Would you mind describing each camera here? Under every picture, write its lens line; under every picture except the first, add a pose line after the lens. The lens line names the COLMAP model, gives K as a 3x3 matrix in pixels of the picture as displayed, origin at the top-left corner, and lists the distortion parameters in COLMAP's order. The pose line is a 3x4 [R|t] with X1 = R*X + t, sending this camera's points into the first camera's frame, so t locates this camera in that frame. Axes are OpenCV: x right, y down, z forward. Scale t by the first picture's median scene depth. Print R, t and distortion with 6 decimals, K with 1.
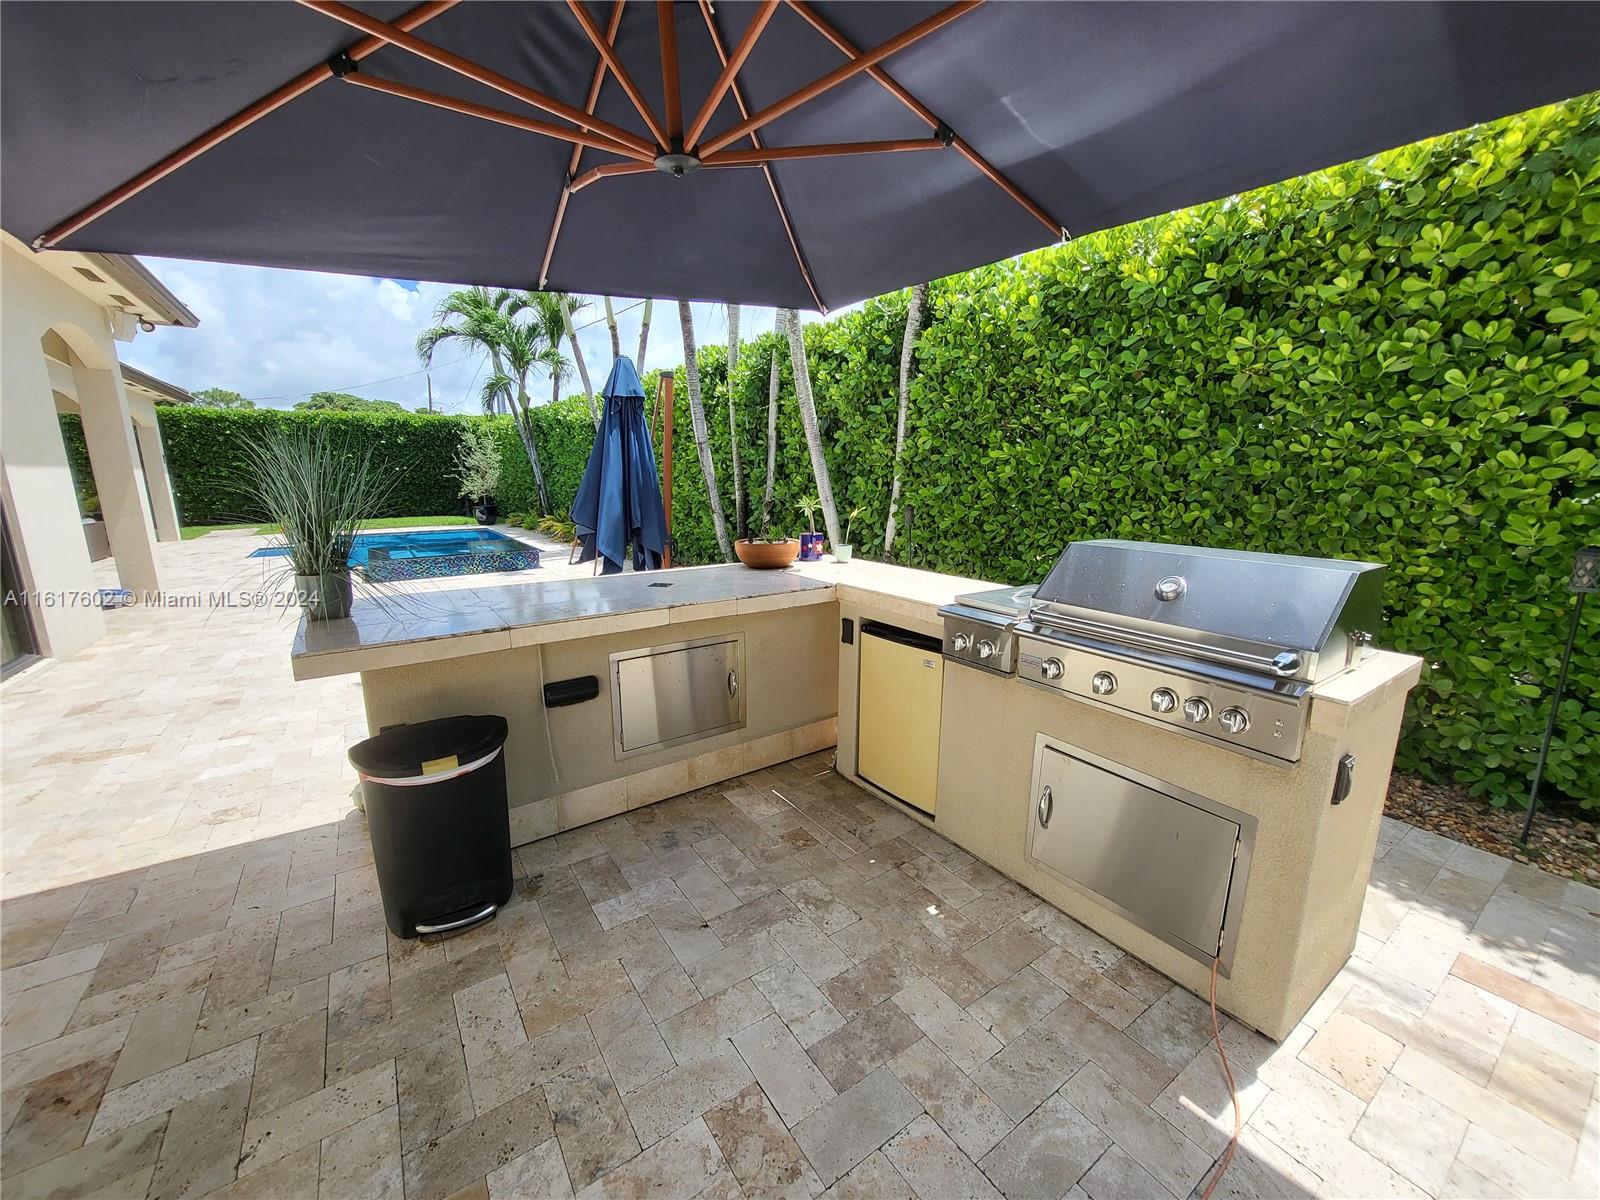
lens RADIAL K [[635.9, 0, 799.6], [0, 635.9, 601.1], [0, 0, 1]] dist [0.000152, -0.000602]
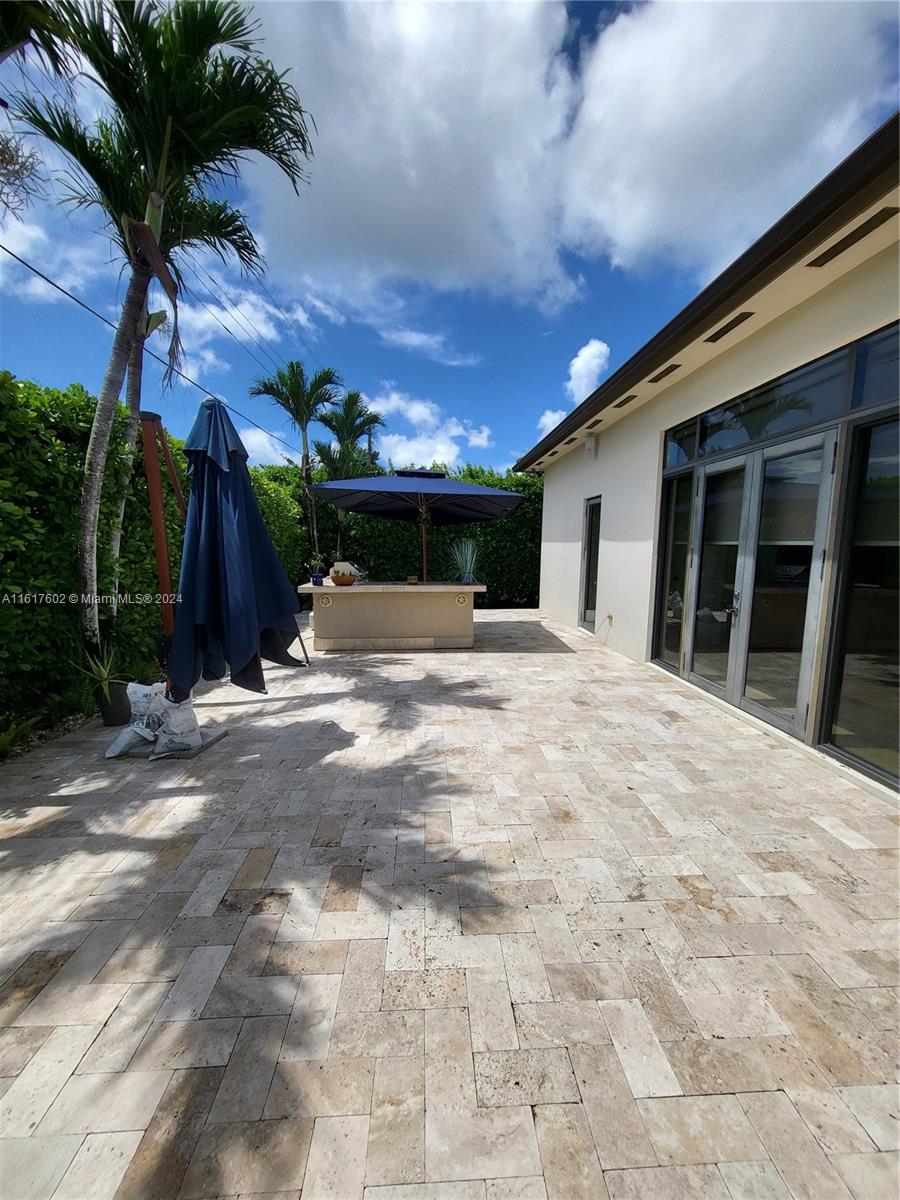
lens RADIAL K [[476.9, 0, 449.1], [0, 476.9, 603.9], [0, 0, 1]] dist [0.000152, -0.000602]
pose [[-0.857035, -0.059783, 0.511779, -0.863496], [0.107254, 0.950792, 0.290675, -0.307219], [-0.503972, 0.304009, -0.808449, 1.440237]]
